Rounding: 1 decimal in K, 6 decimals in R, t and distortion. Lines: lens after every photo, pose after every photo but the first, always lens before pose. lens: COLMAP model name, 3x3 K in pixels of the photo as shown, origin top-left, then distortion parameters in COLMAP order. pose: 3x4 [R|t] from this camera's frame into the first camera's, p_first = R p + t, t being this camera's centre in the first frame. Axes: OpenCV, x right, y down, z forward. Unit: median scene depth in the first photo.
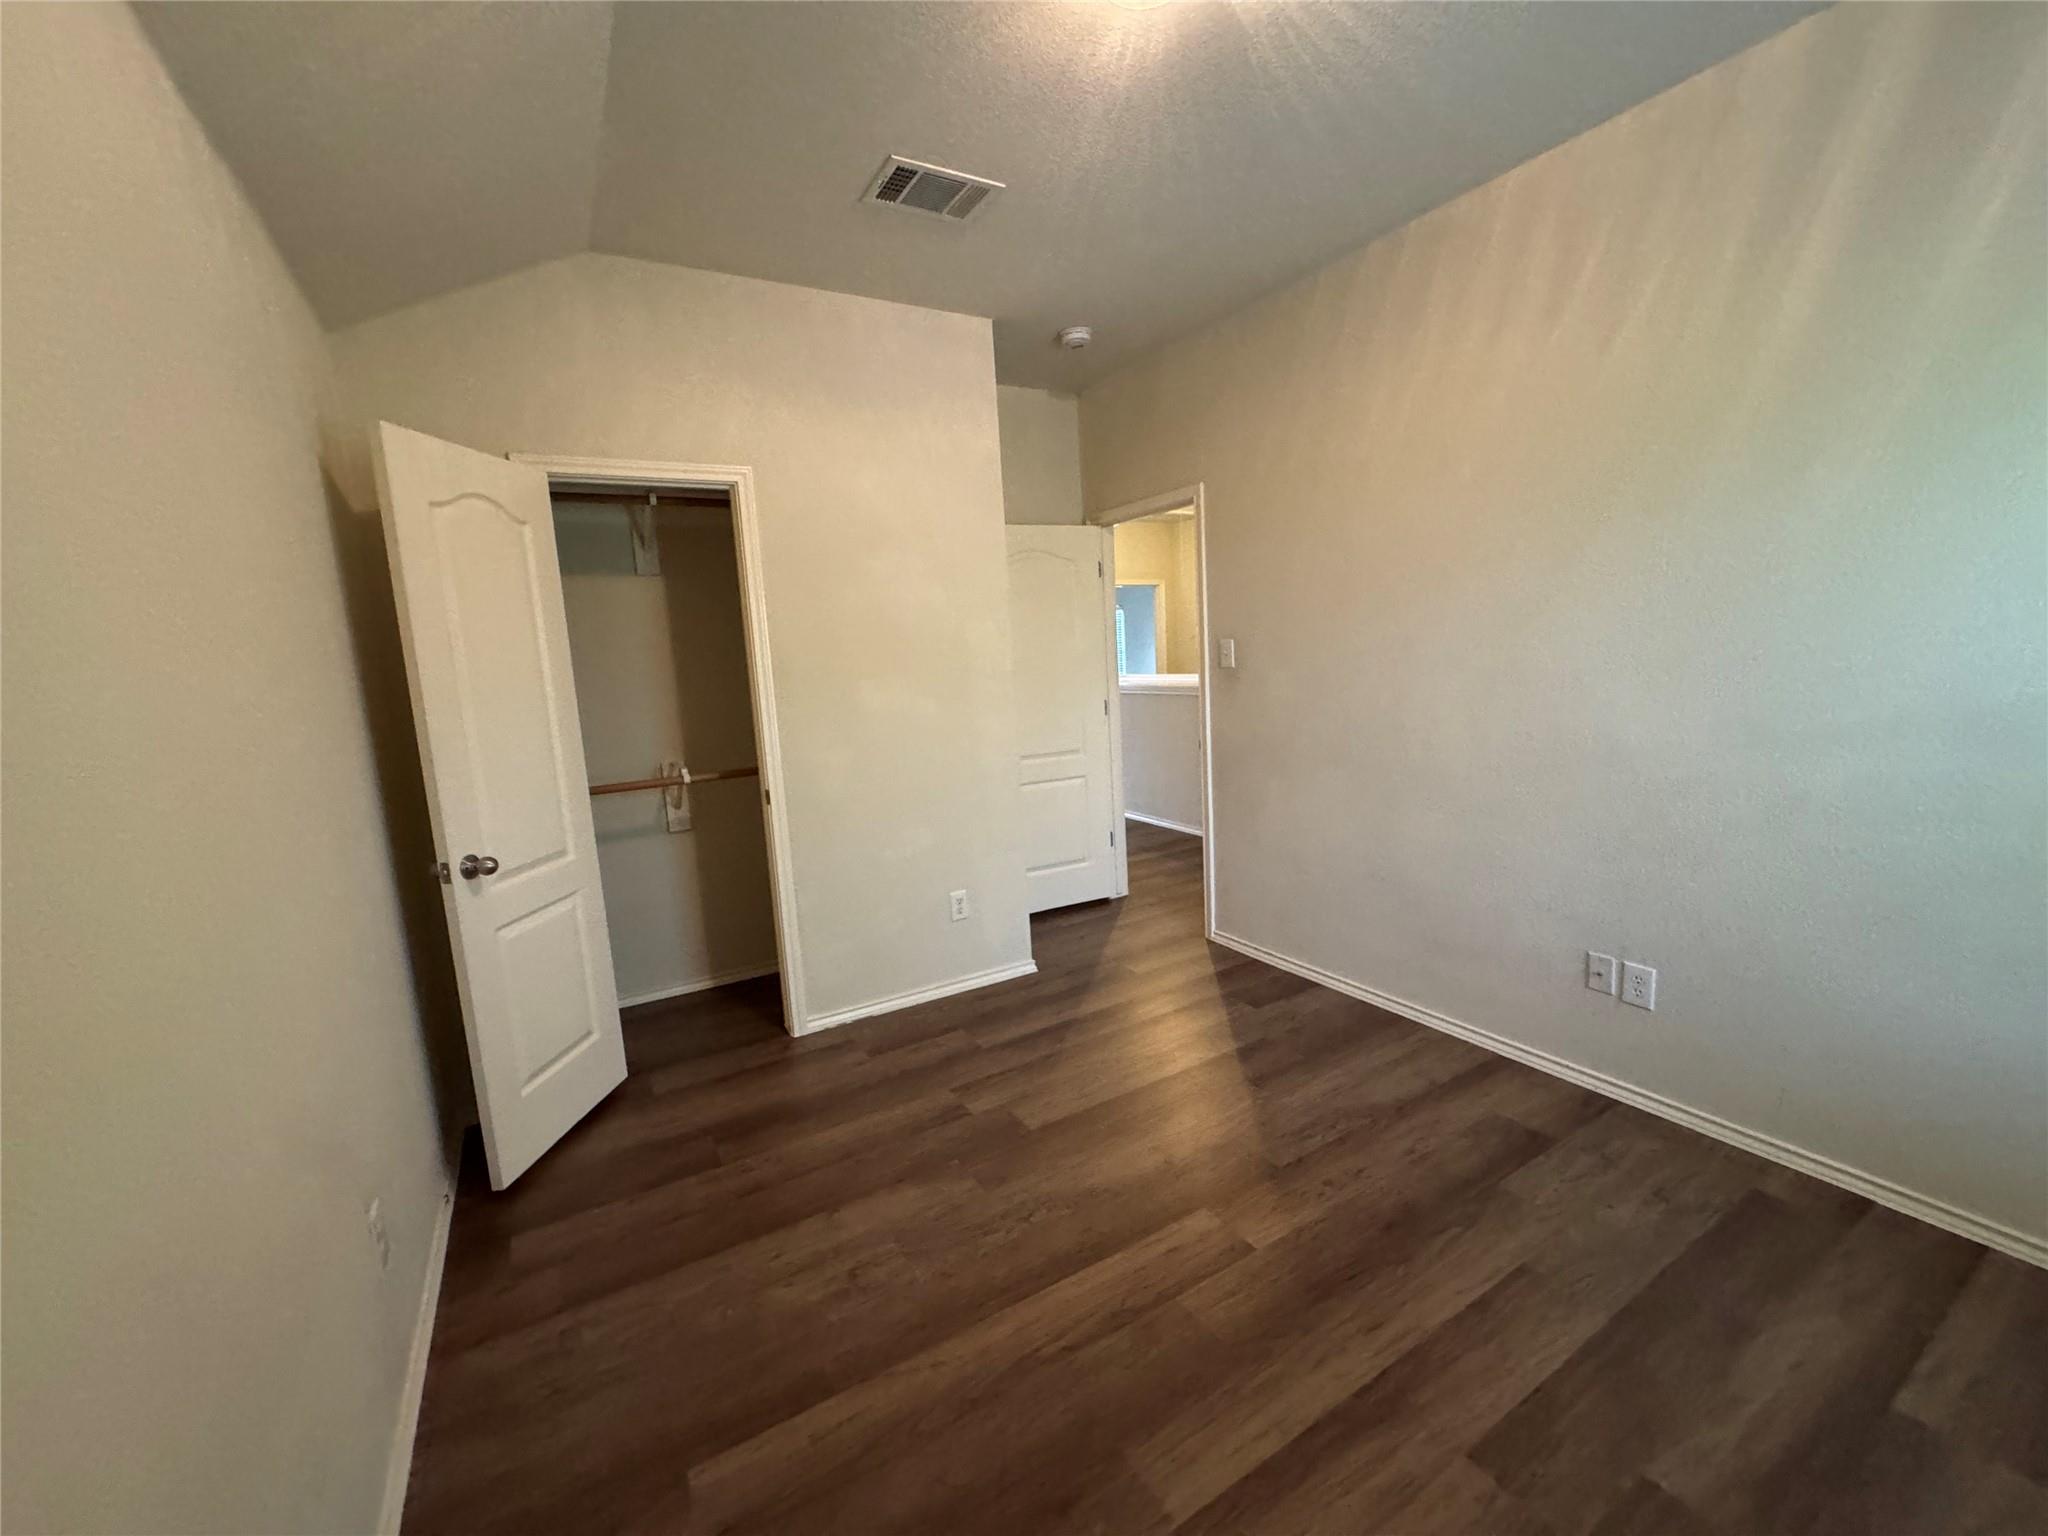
lens RADIAL K [[817.3, 0, 1024.0], [0, 817.3, 768.0], [0, 0, 1]] dist [-0.001988, 0.000481]
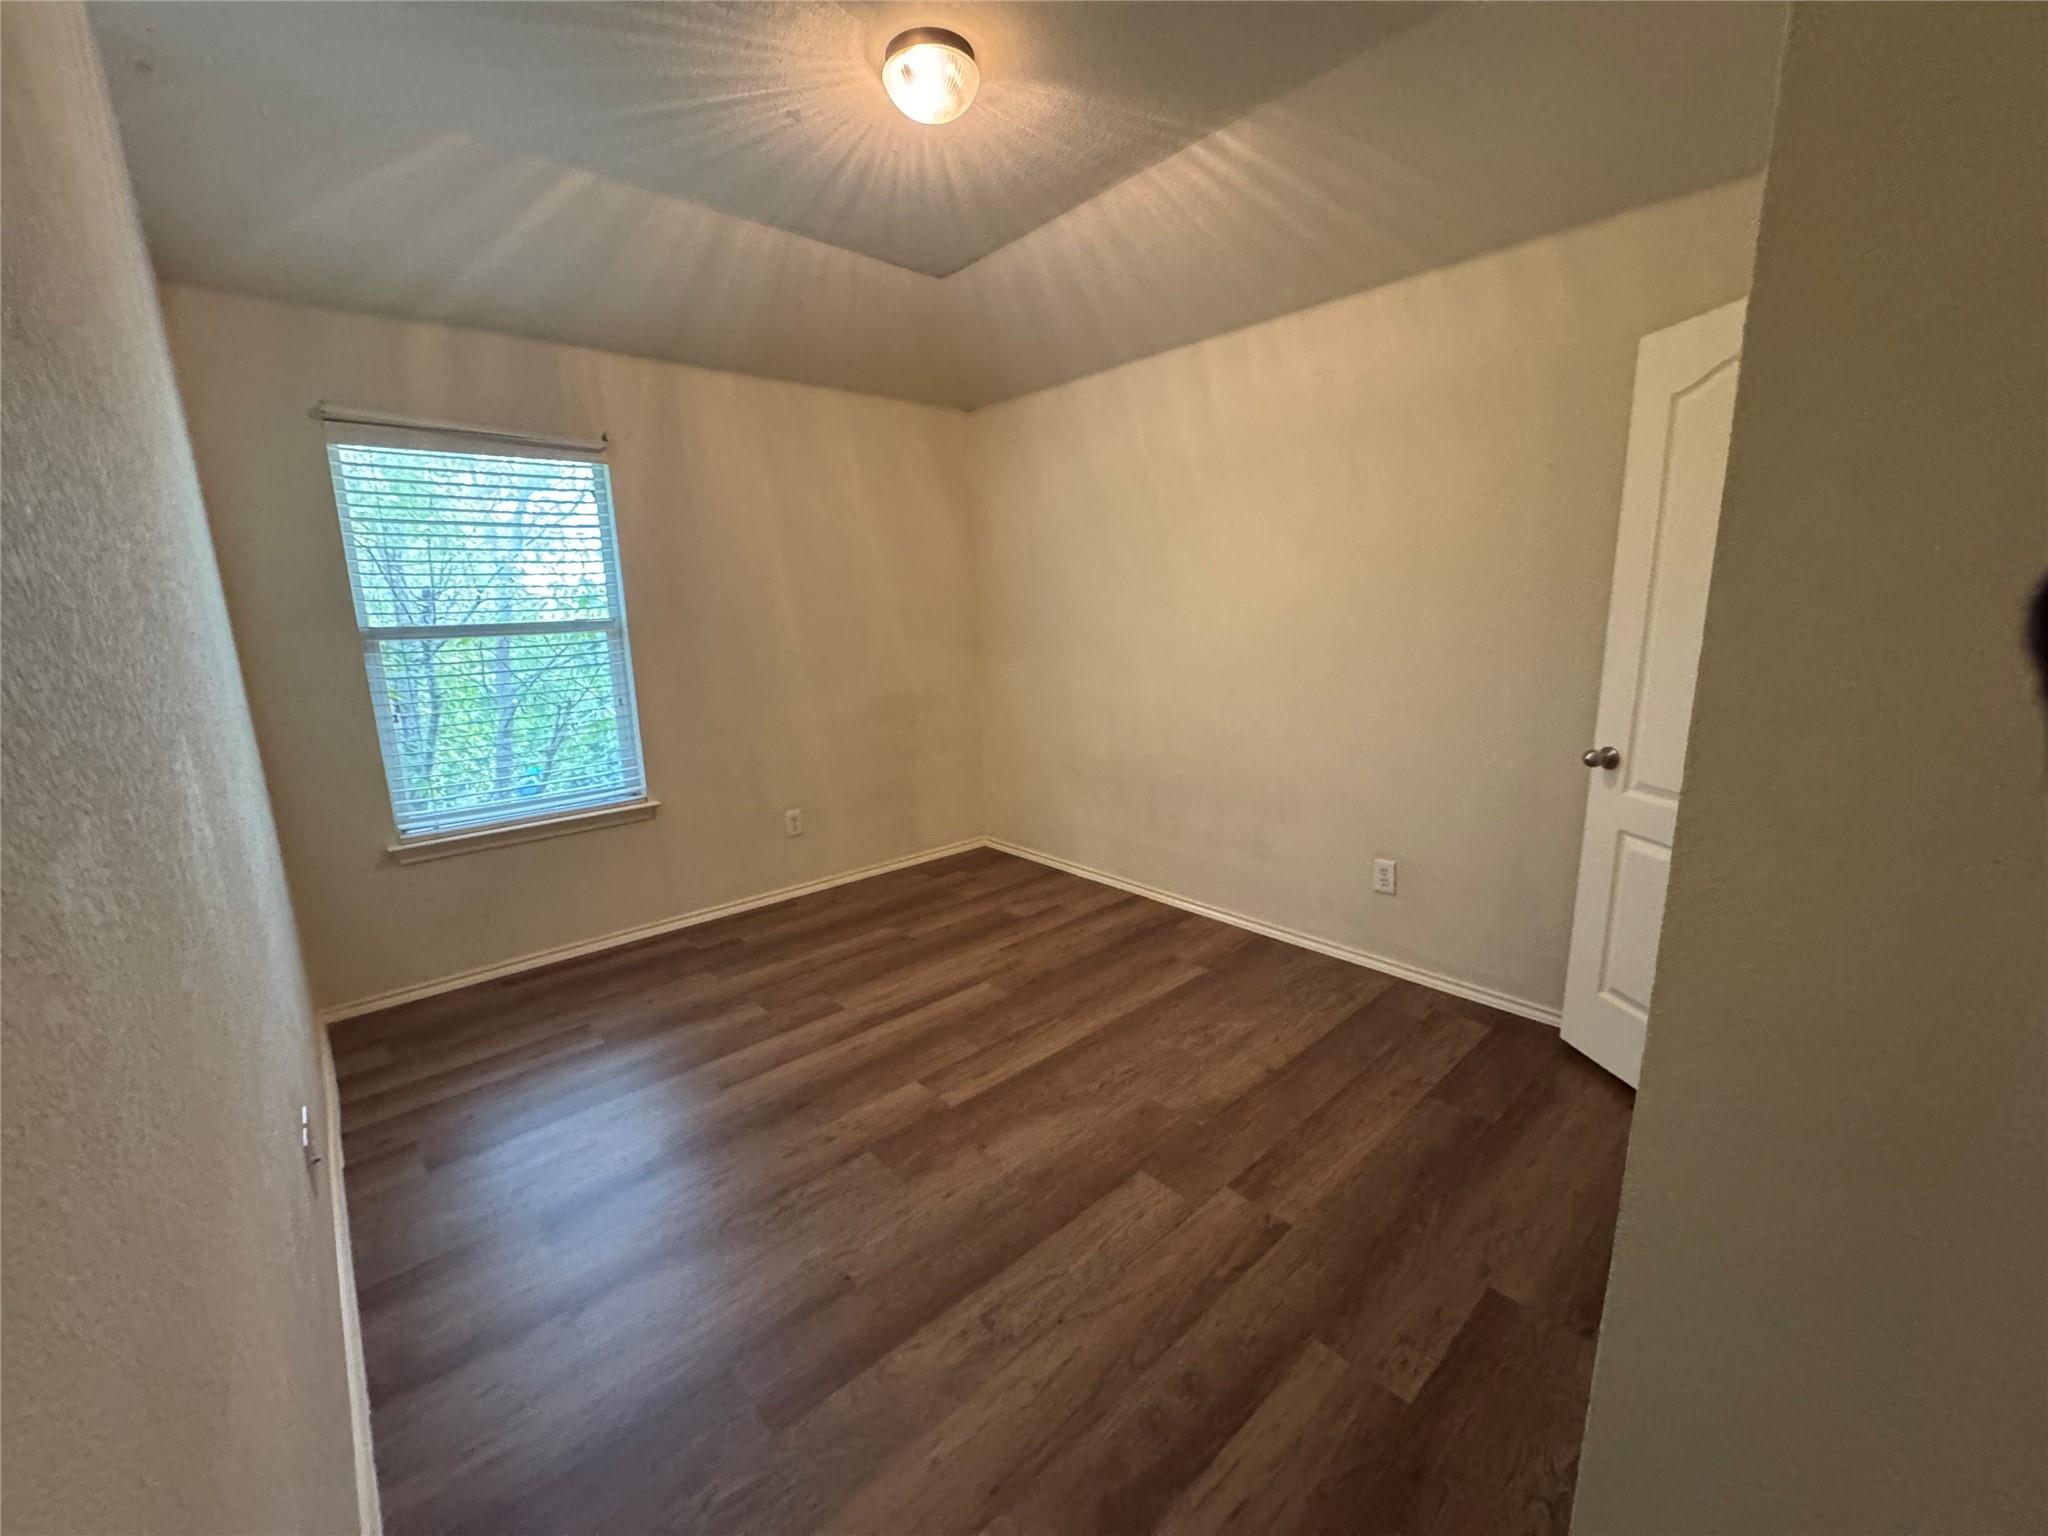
lens RADIAL K [[817.3, 0, 1024.0], [0, 817.3, 768.0], [0, 0, 1]] dist [-0.001988, 0.000481]
pose [[-0.977878, 0.118218, -0.172566, 0.285076], [0.053542, 0.938959, 0.339838, -0.301526], [0.202207, 0.323080, -0.924517, 2.073513]]
